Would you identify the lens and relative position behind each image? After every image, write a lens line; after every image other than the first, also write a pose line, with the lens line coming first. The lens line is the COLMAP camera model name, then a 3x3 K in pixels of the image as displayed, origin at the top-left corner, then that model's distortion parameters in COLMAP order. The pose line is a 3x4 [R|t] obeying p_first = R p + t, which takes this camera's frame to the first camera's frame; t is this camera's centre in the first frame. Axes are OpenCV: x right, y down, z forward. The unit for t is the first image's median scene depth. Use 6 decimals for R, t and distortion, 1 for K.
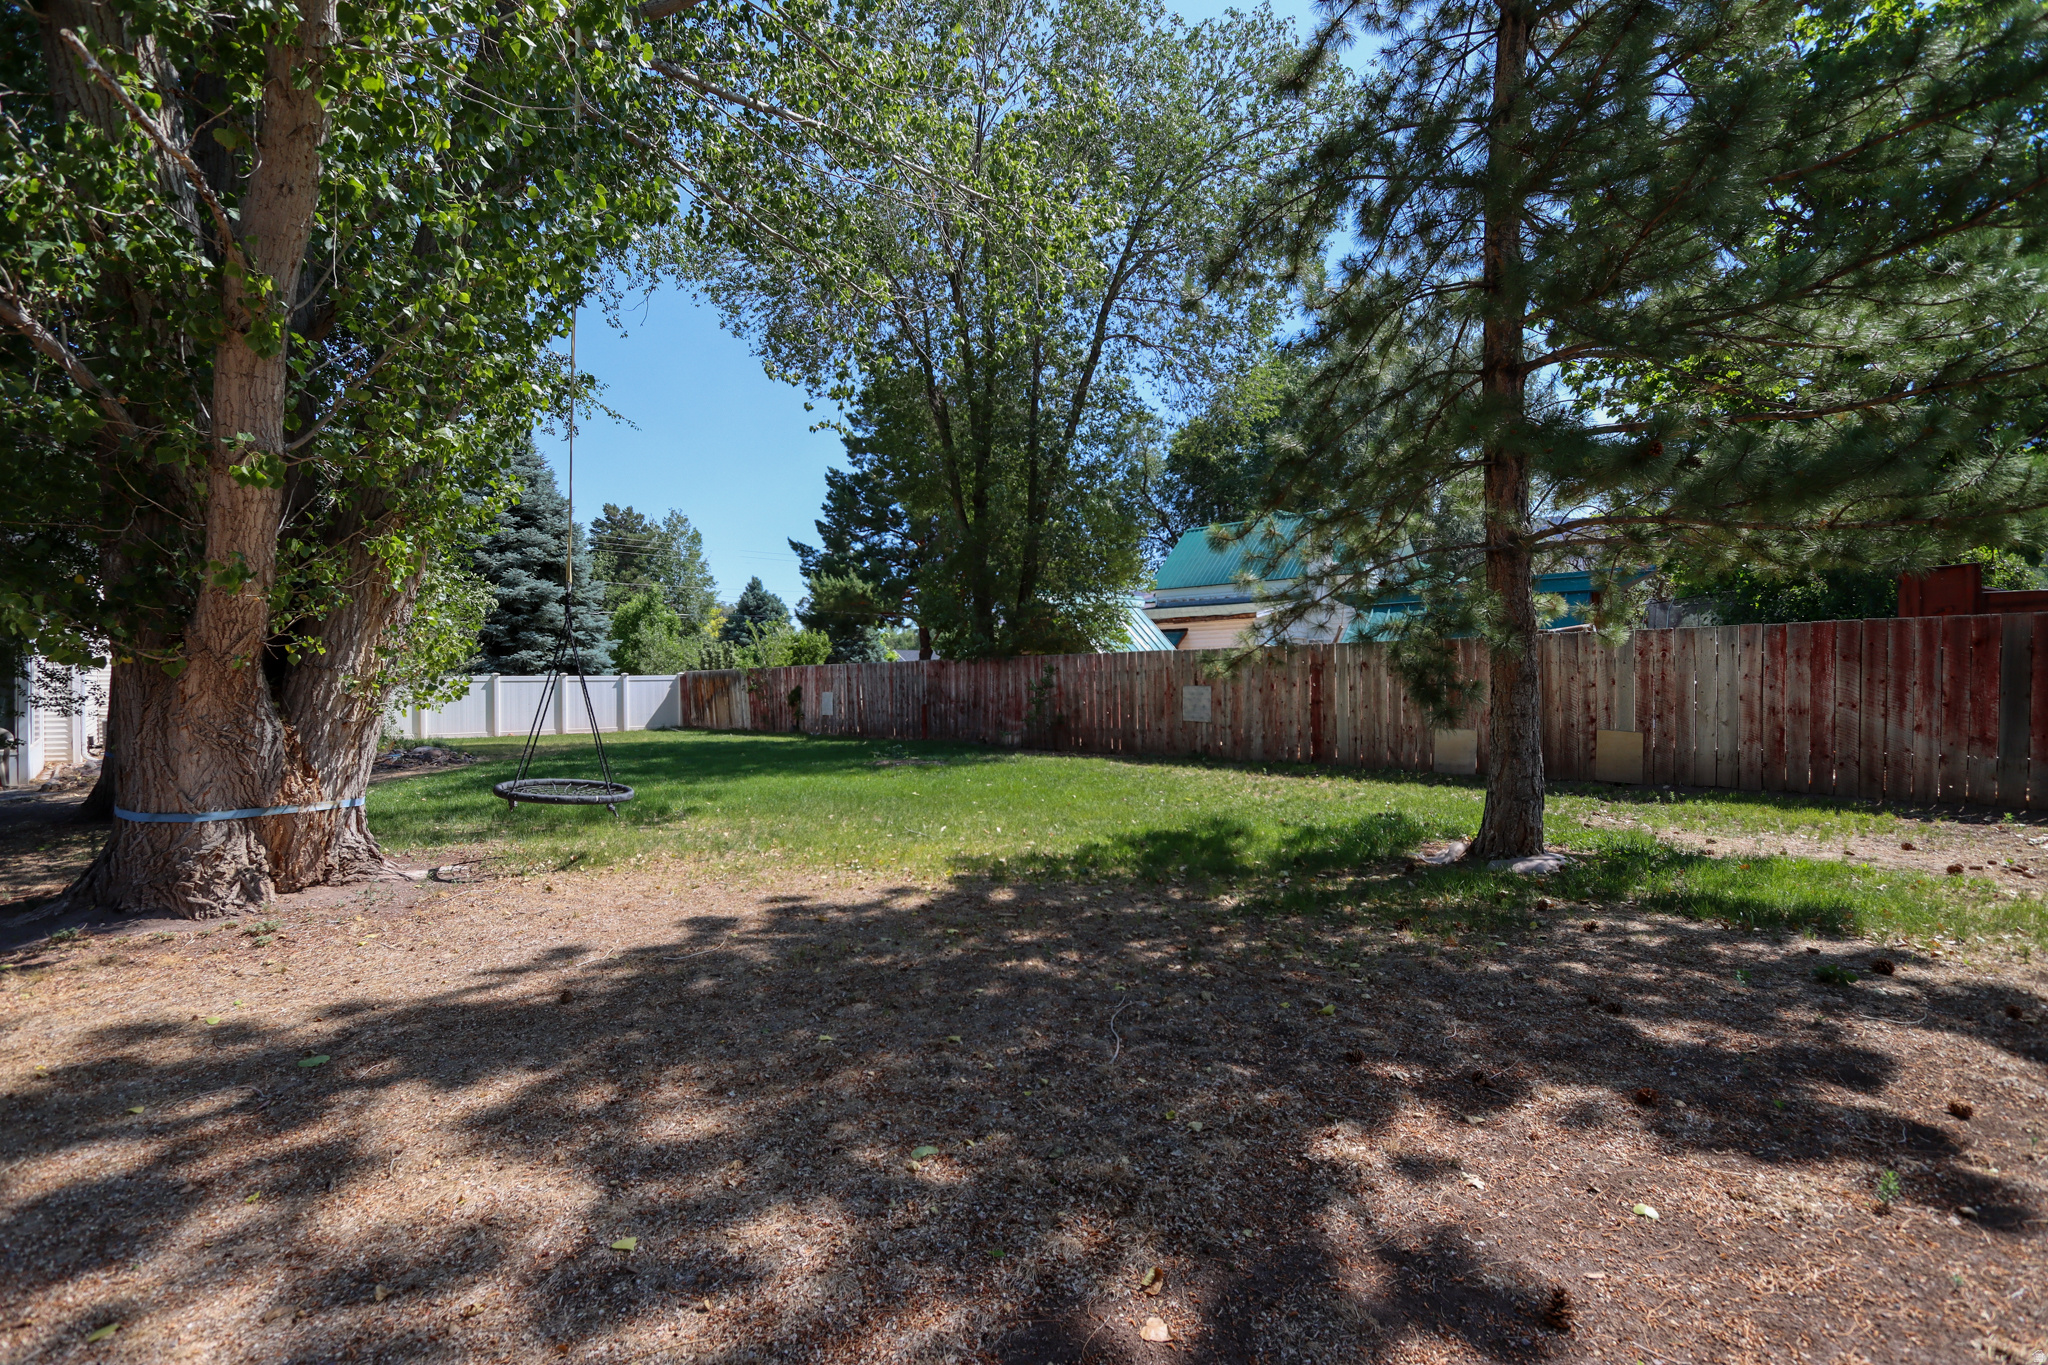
lens RADIAL K [[963.3, 0, 1013.6], [0, 963.3, 679.6], [0, 0, 1]] dist [-0.002041, 0.000061]
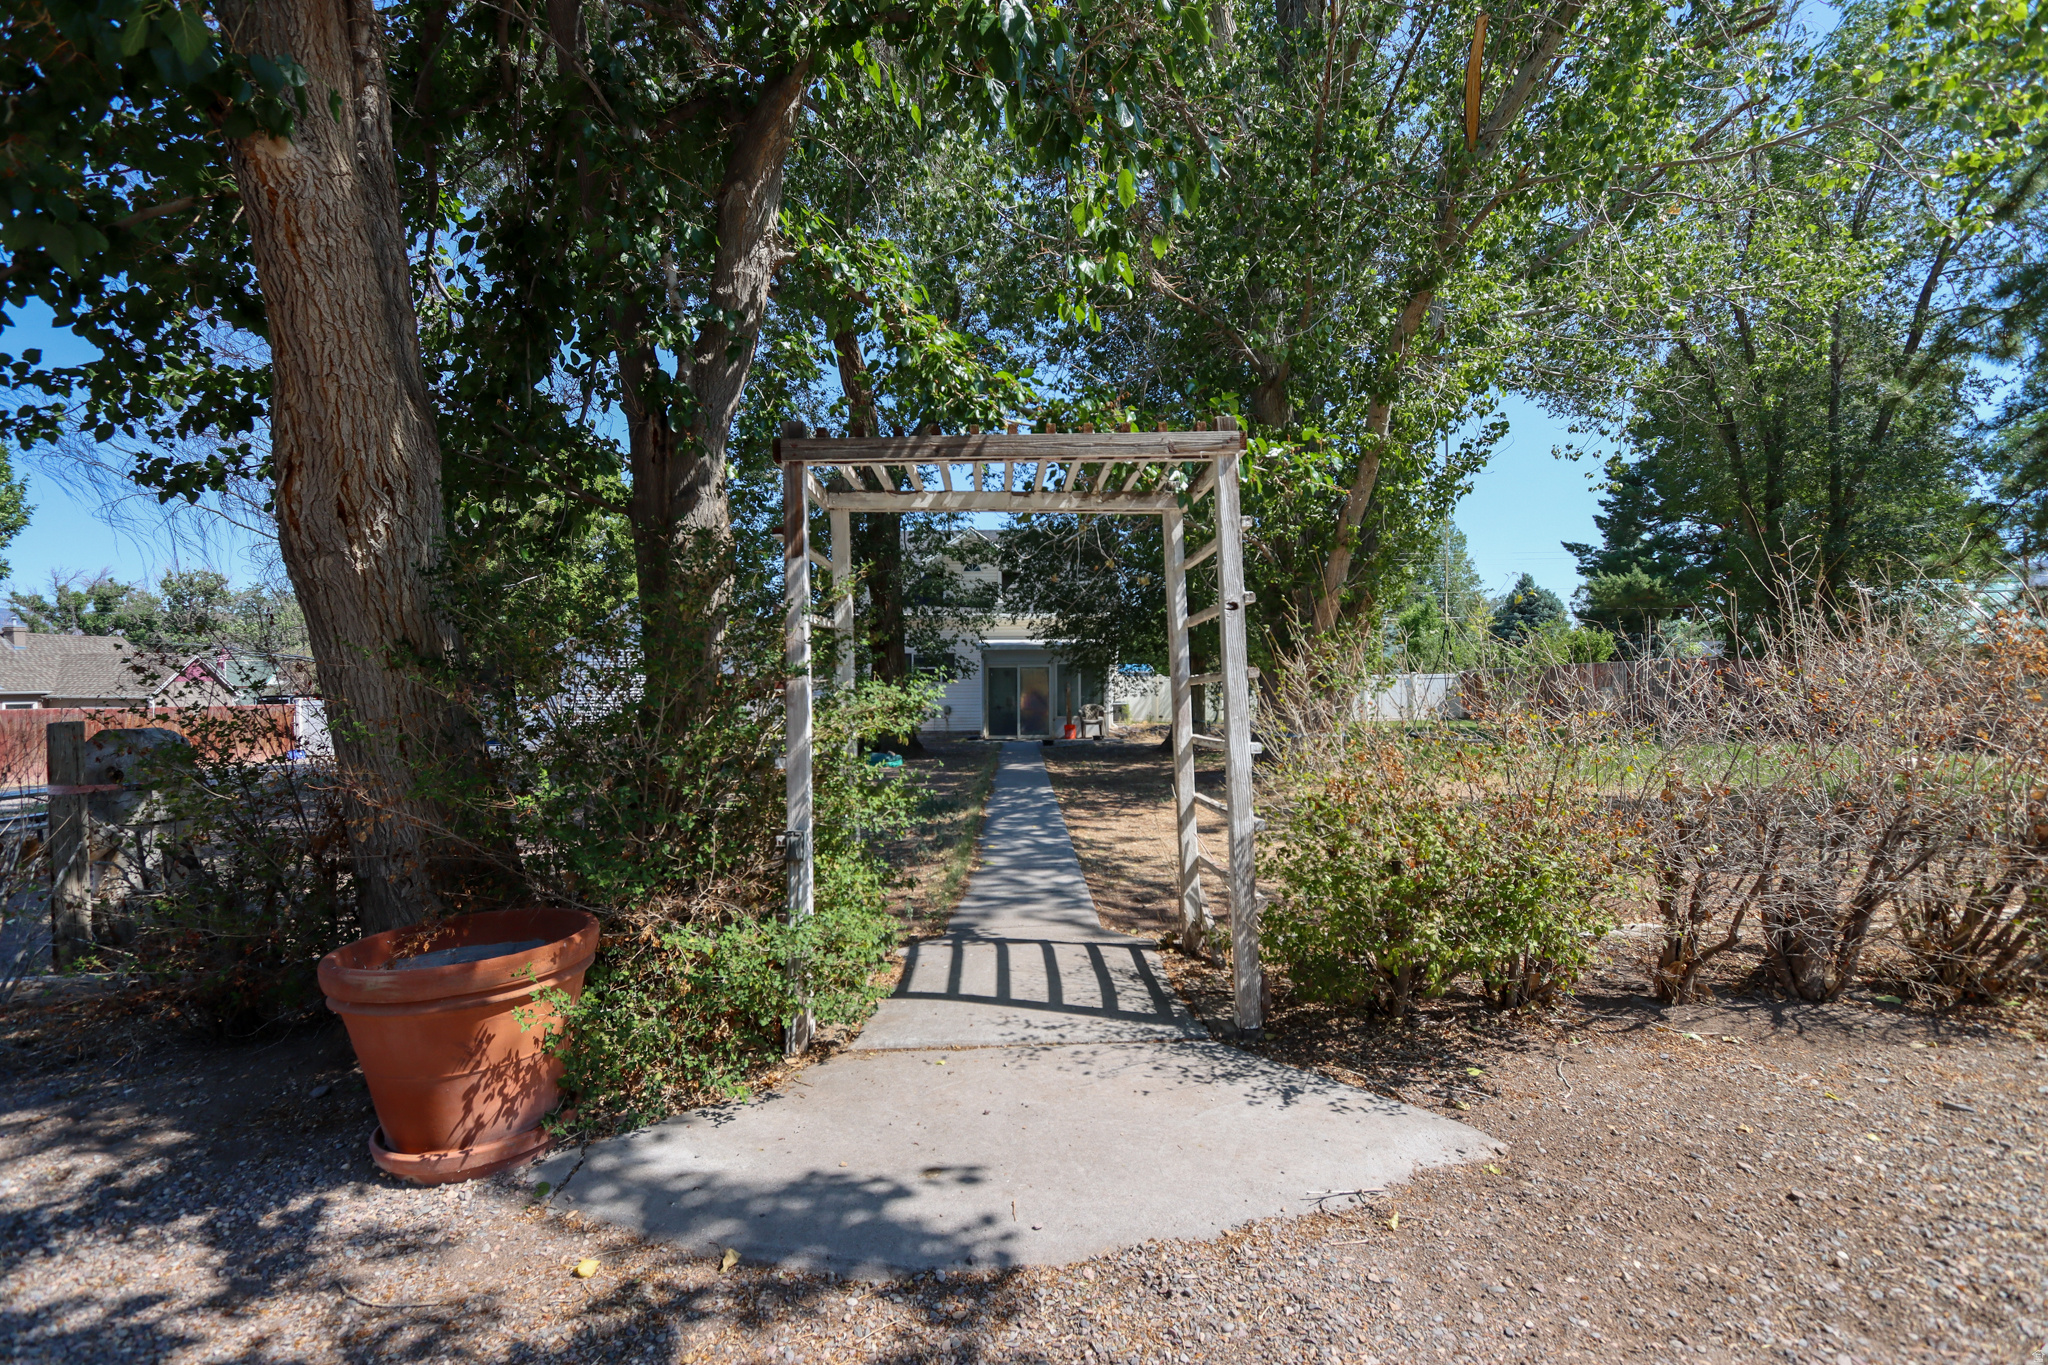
lens RADIAL K [[910.1, 0, 1019.7], [0, 910.1, 675.0], [0, 0, 1]] dist [-0.000107, 0.000015]
pose [[0.719313, -0.005502, -0.694664, 0.025571], [0.004576, 0.999984, -0.003182, -0.000771], [0.694671, -0.000890, 0.719327, -0.114055]]
